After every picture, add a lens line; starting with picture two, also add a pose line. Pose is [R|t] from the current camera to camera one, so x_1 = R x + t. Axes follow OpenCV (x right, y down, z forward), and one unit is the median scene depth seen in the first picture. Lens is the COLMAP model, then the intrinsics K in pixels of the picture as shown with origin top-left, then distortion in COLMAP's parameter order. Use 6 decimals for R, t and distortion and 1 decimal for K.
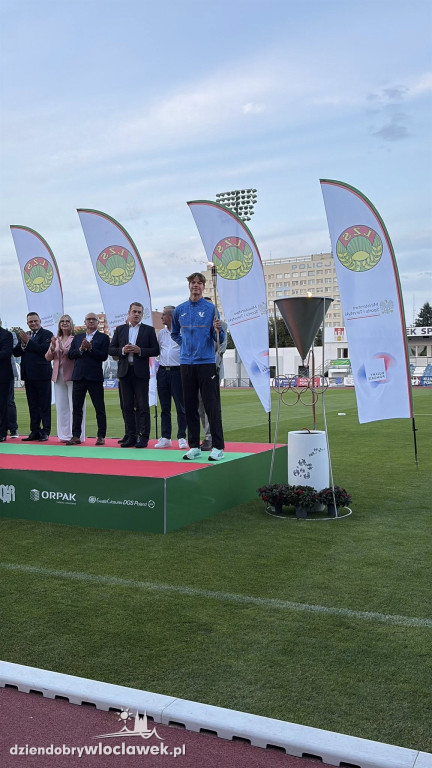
lens RADIAL K [[706.1, 0, 216.0], [0, 706.1, 384.0], [0, 0, 1]] dist [0.122576, 0.000413]
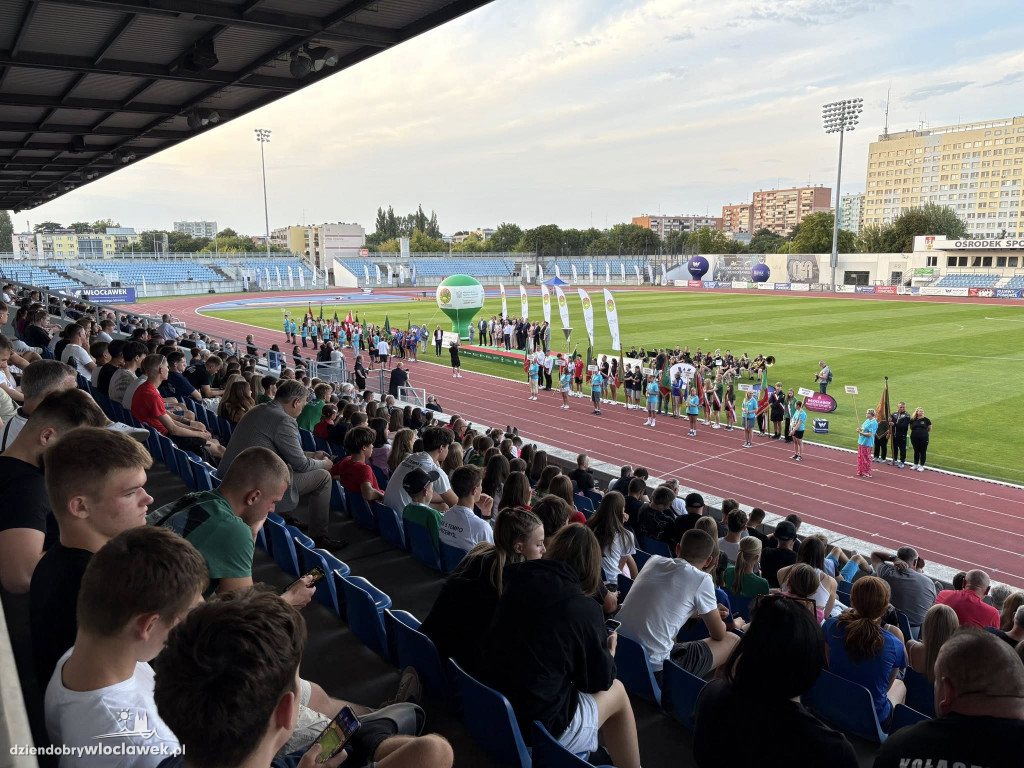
lens RADIAL K [[772.8, 0, 516.2], [0, 772.8, 371.4], [0, 0, 1]] dist [0.062861, -0.060216]
pose [[0.883492, 0.073024, -0.462720, 0.168521], [-0.005772, 0.989397, 0.145120, -0.043441], [0.468411, -0.125542, 0.874546, -0.285963]]
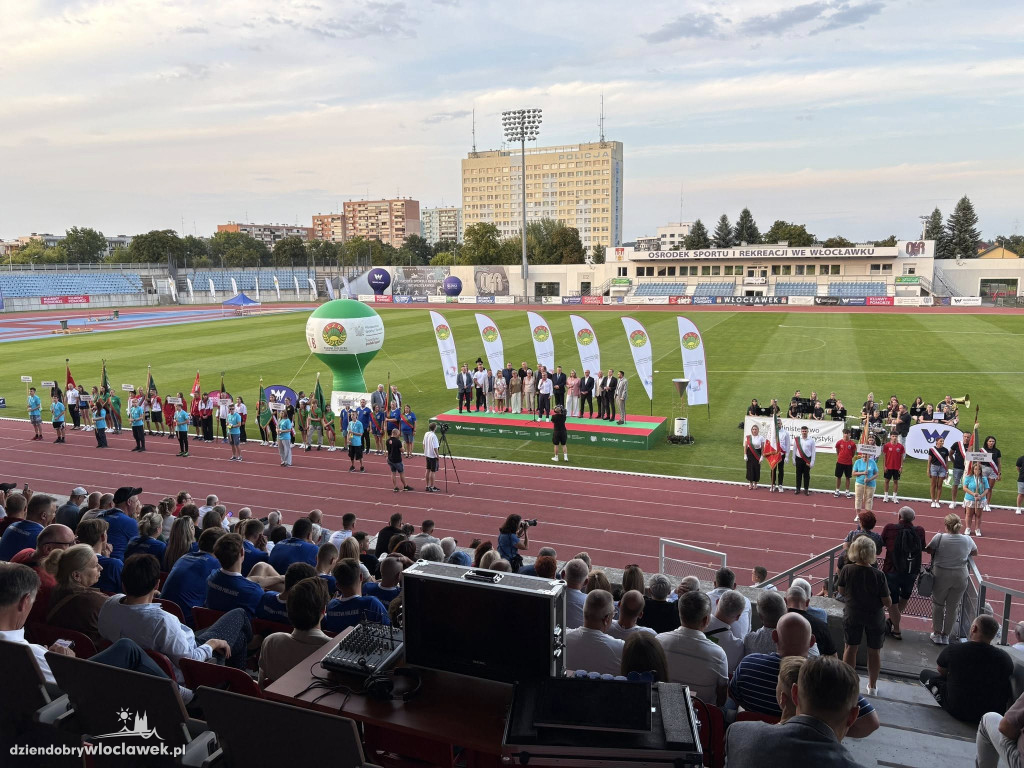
lens RADIAL K [[767.5, 0, 510.4], [0, 767.5, 398.9], [0, 0, 1]] dist [0.071207, -0.061769]
pose [[0.998083, -0.016424, 0.059667, -0.063605], [0.006245, 0.985947, 0.166940, -0.045613], [-0.061571, -0.166247, 0.984160, -0.179483]]
